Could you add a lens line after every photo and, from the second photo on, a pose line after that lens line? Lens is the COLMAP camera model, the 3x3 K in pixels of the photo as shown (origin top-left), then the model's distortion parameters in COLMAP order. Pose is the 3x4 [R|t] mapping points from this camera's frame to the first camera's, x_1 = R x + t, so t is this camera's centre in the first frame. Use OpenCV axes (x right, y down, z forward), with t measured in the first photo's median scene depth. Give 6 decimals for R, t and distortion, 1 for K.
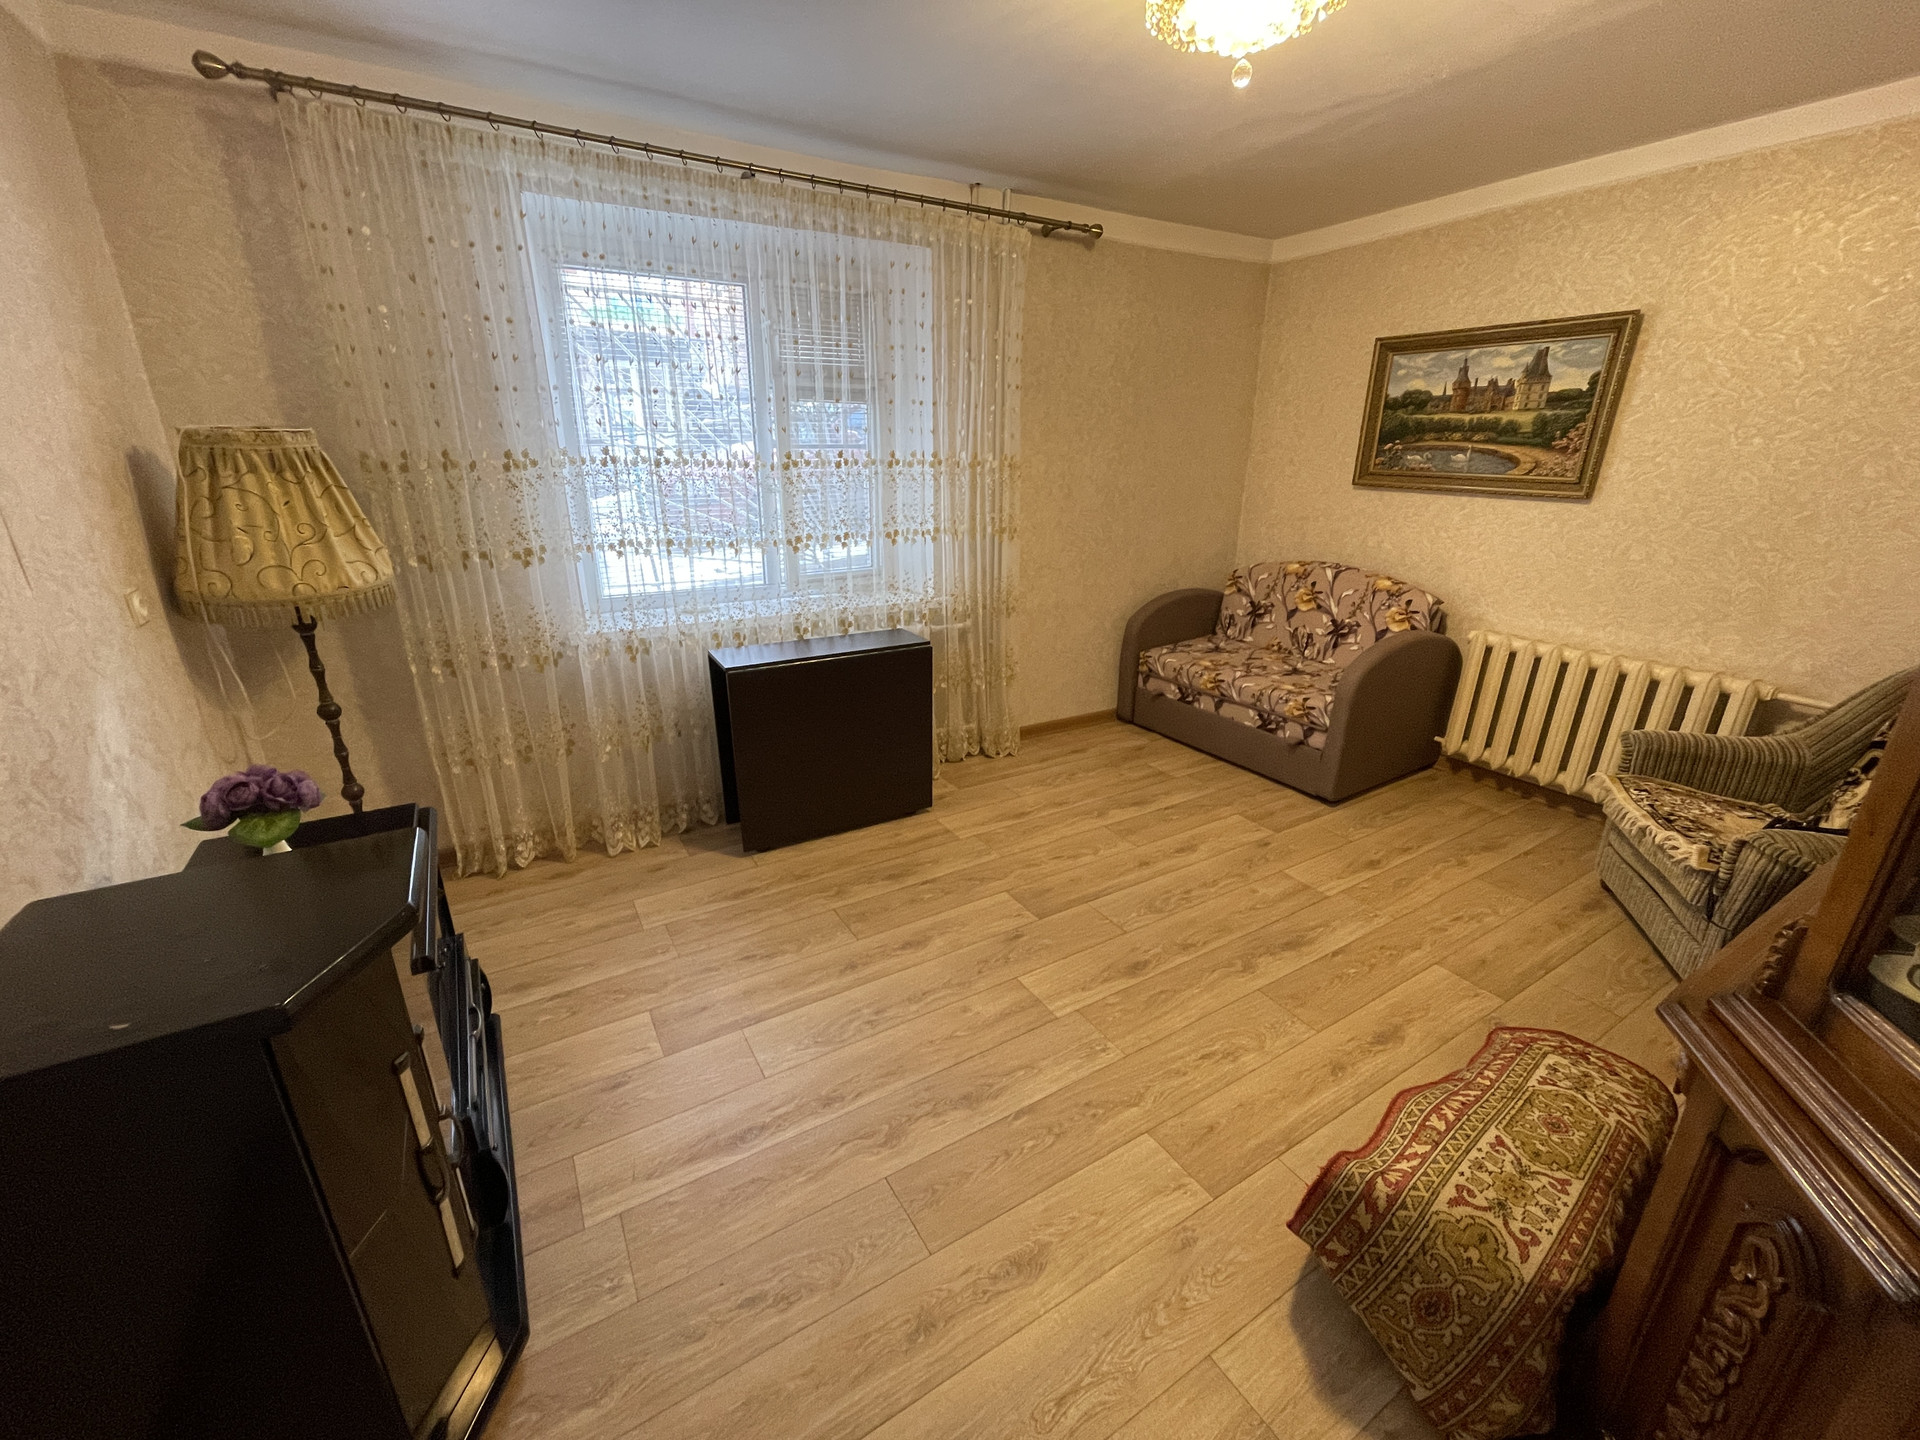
lens RADIAL K [[777.7, 0, 943.1], [0, 777.7, 715.9], [0, 0, 1]] dist [-0.000917, 0.000576]
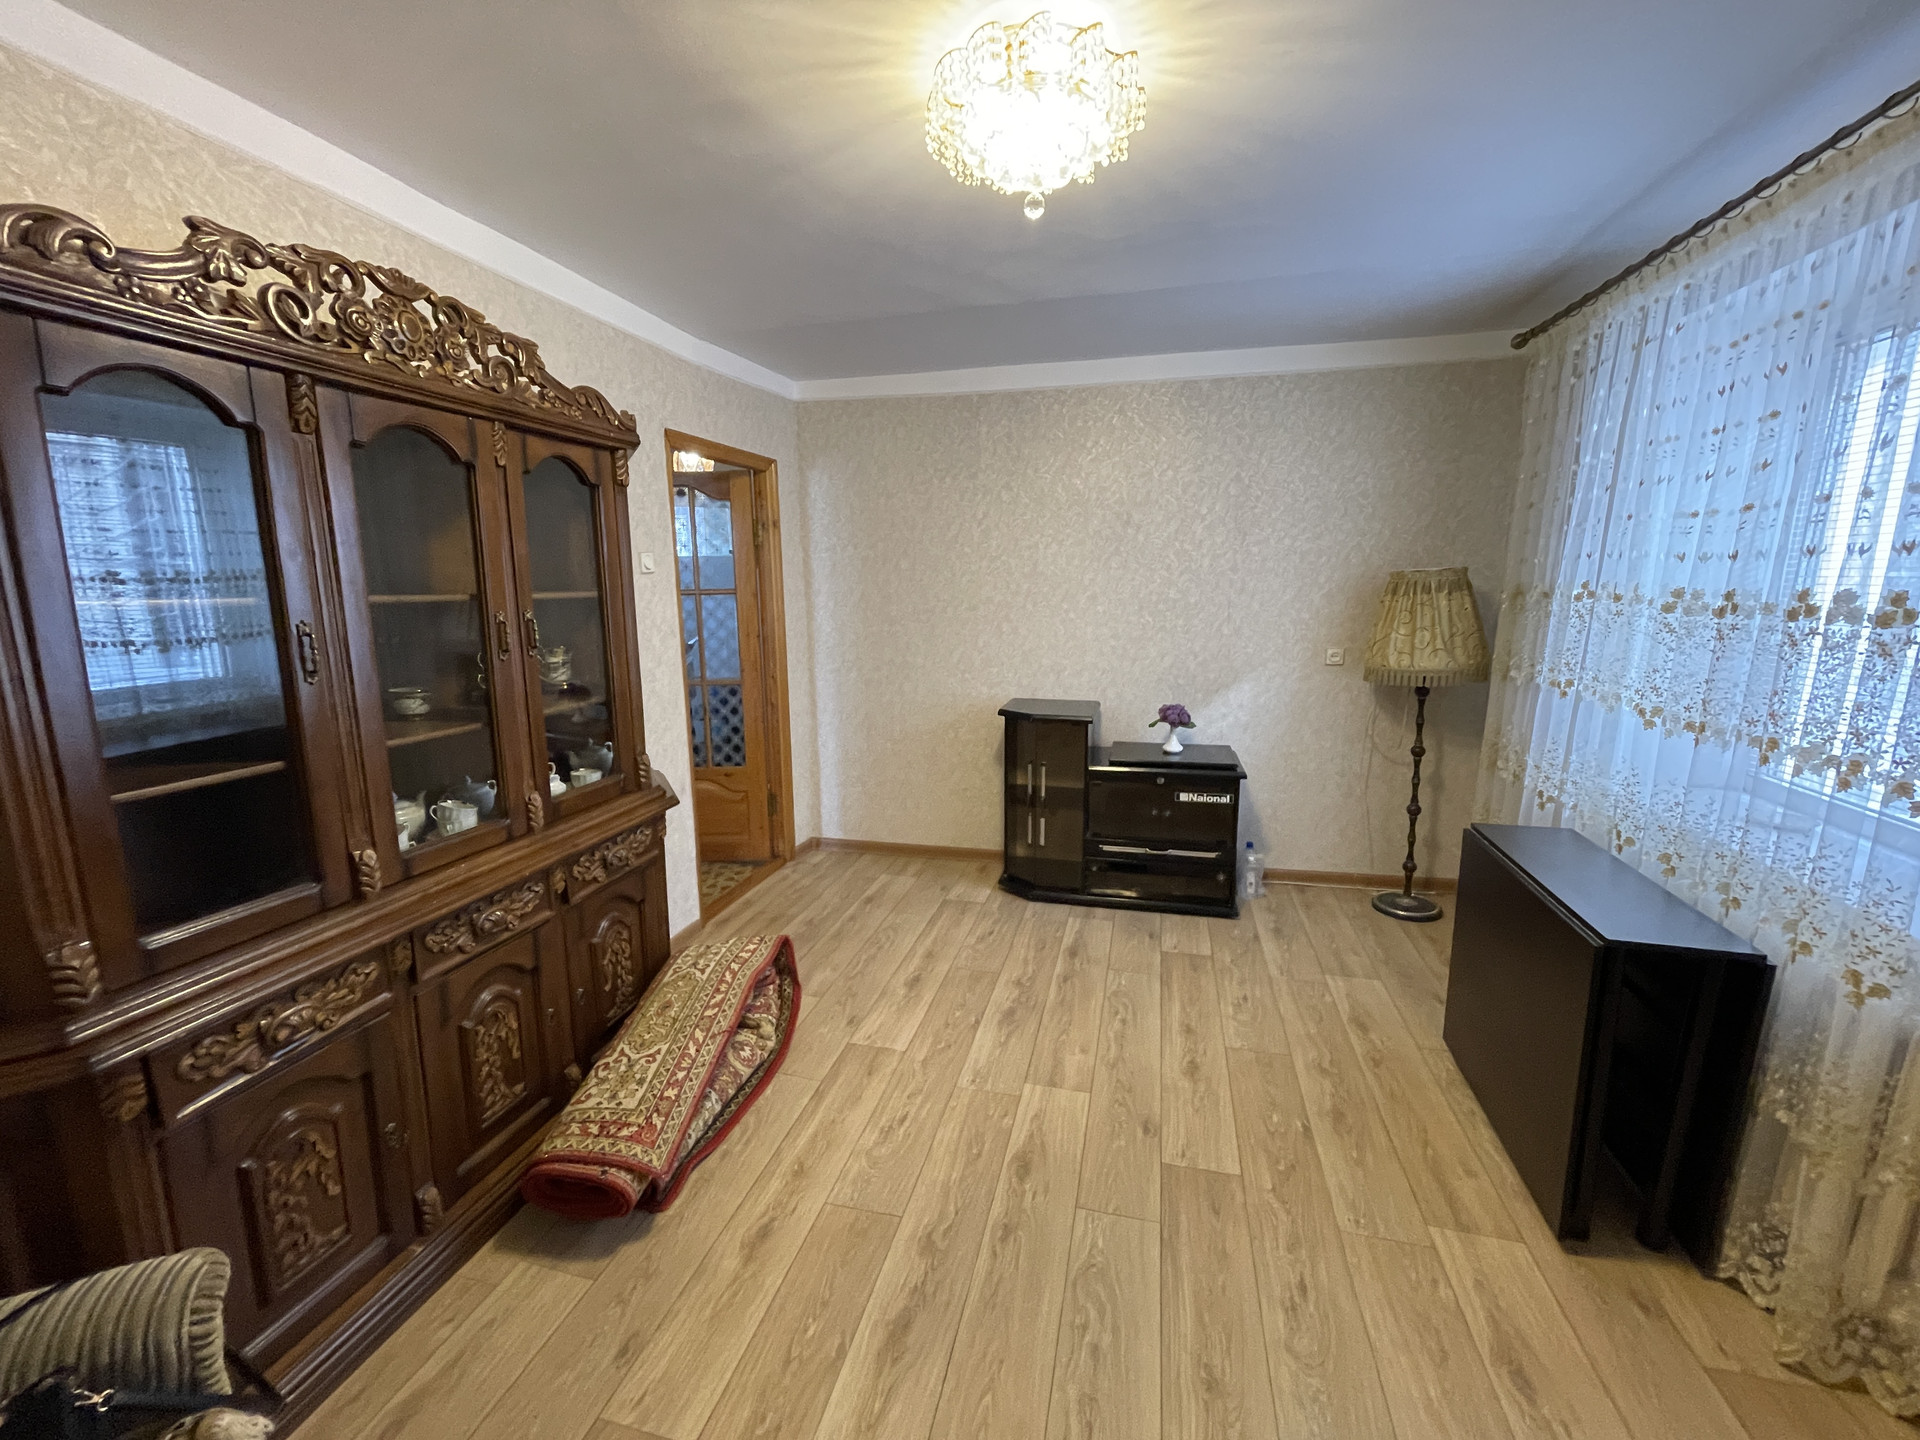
lens RADIAL K [[777.7, 0, 943.7], [0, 777.7, 719.6], [0, 0, 1]] dist [-0.000917, 0.000576]
pose [[-0.717671, 0.134034, -0.683361, 0.572257], [-0.217754, 0.888902, 0.403035, -0.304315], [0.661462, 0.438051, -0.608753, 0.859268]]
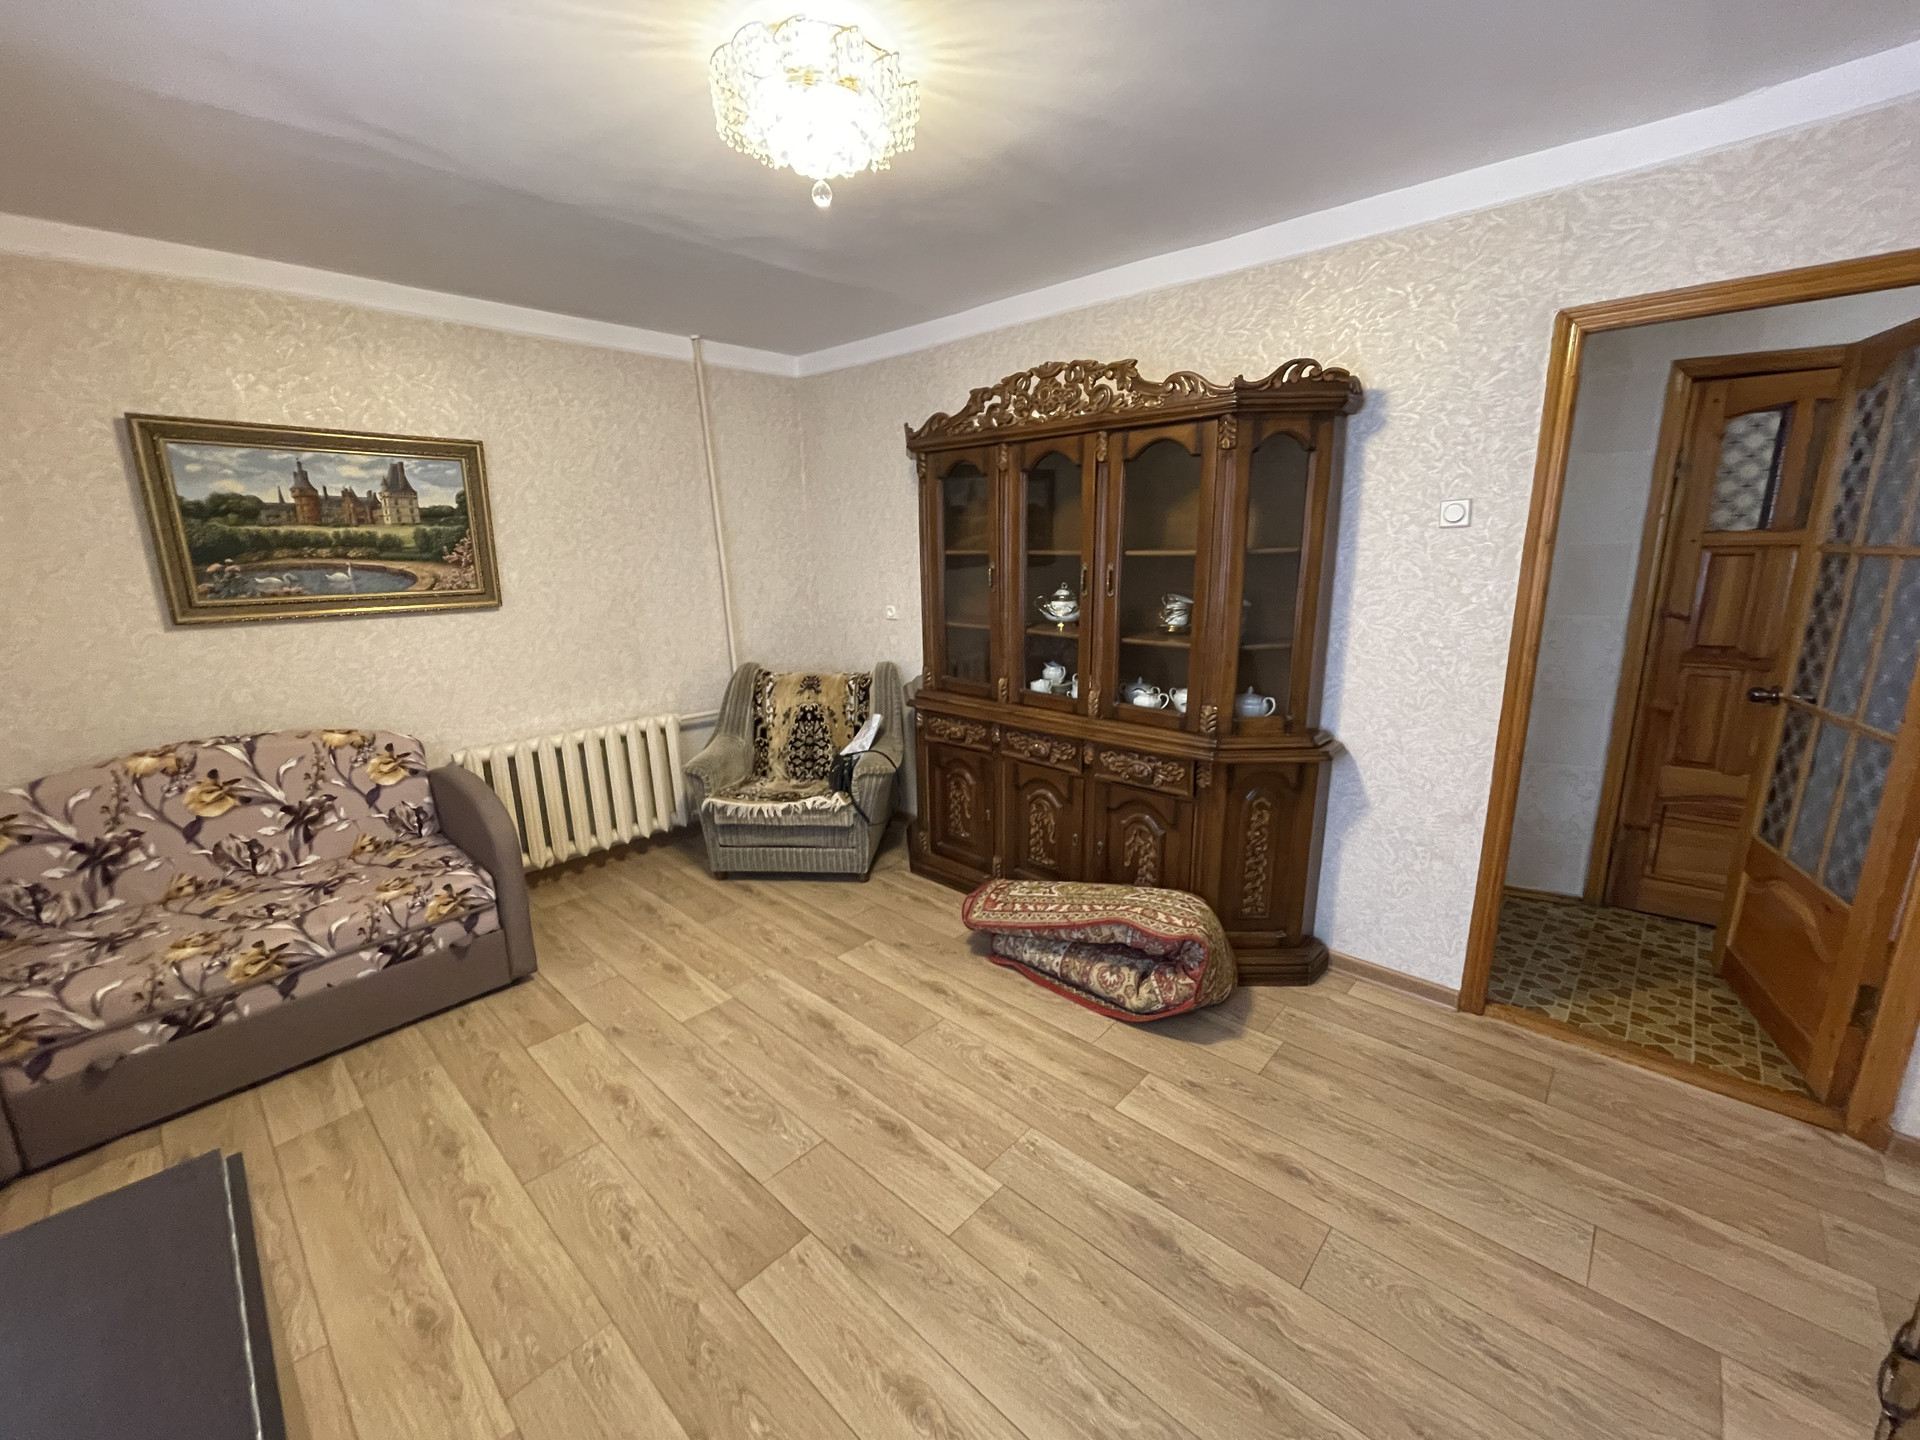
lens RADIAL K [[777.7, 0, 952.6], [0, 777.7, 718.3], [0, 0, 1]] dist [-0.000917, 0.000576]
pose [[-0.285768, -0.209325, 0.935158, -0.345380], [0.333722, 0.893029, 0.301874, -0.231697], [-0.898313, 0.398348, -0.185343, 0.630888]]
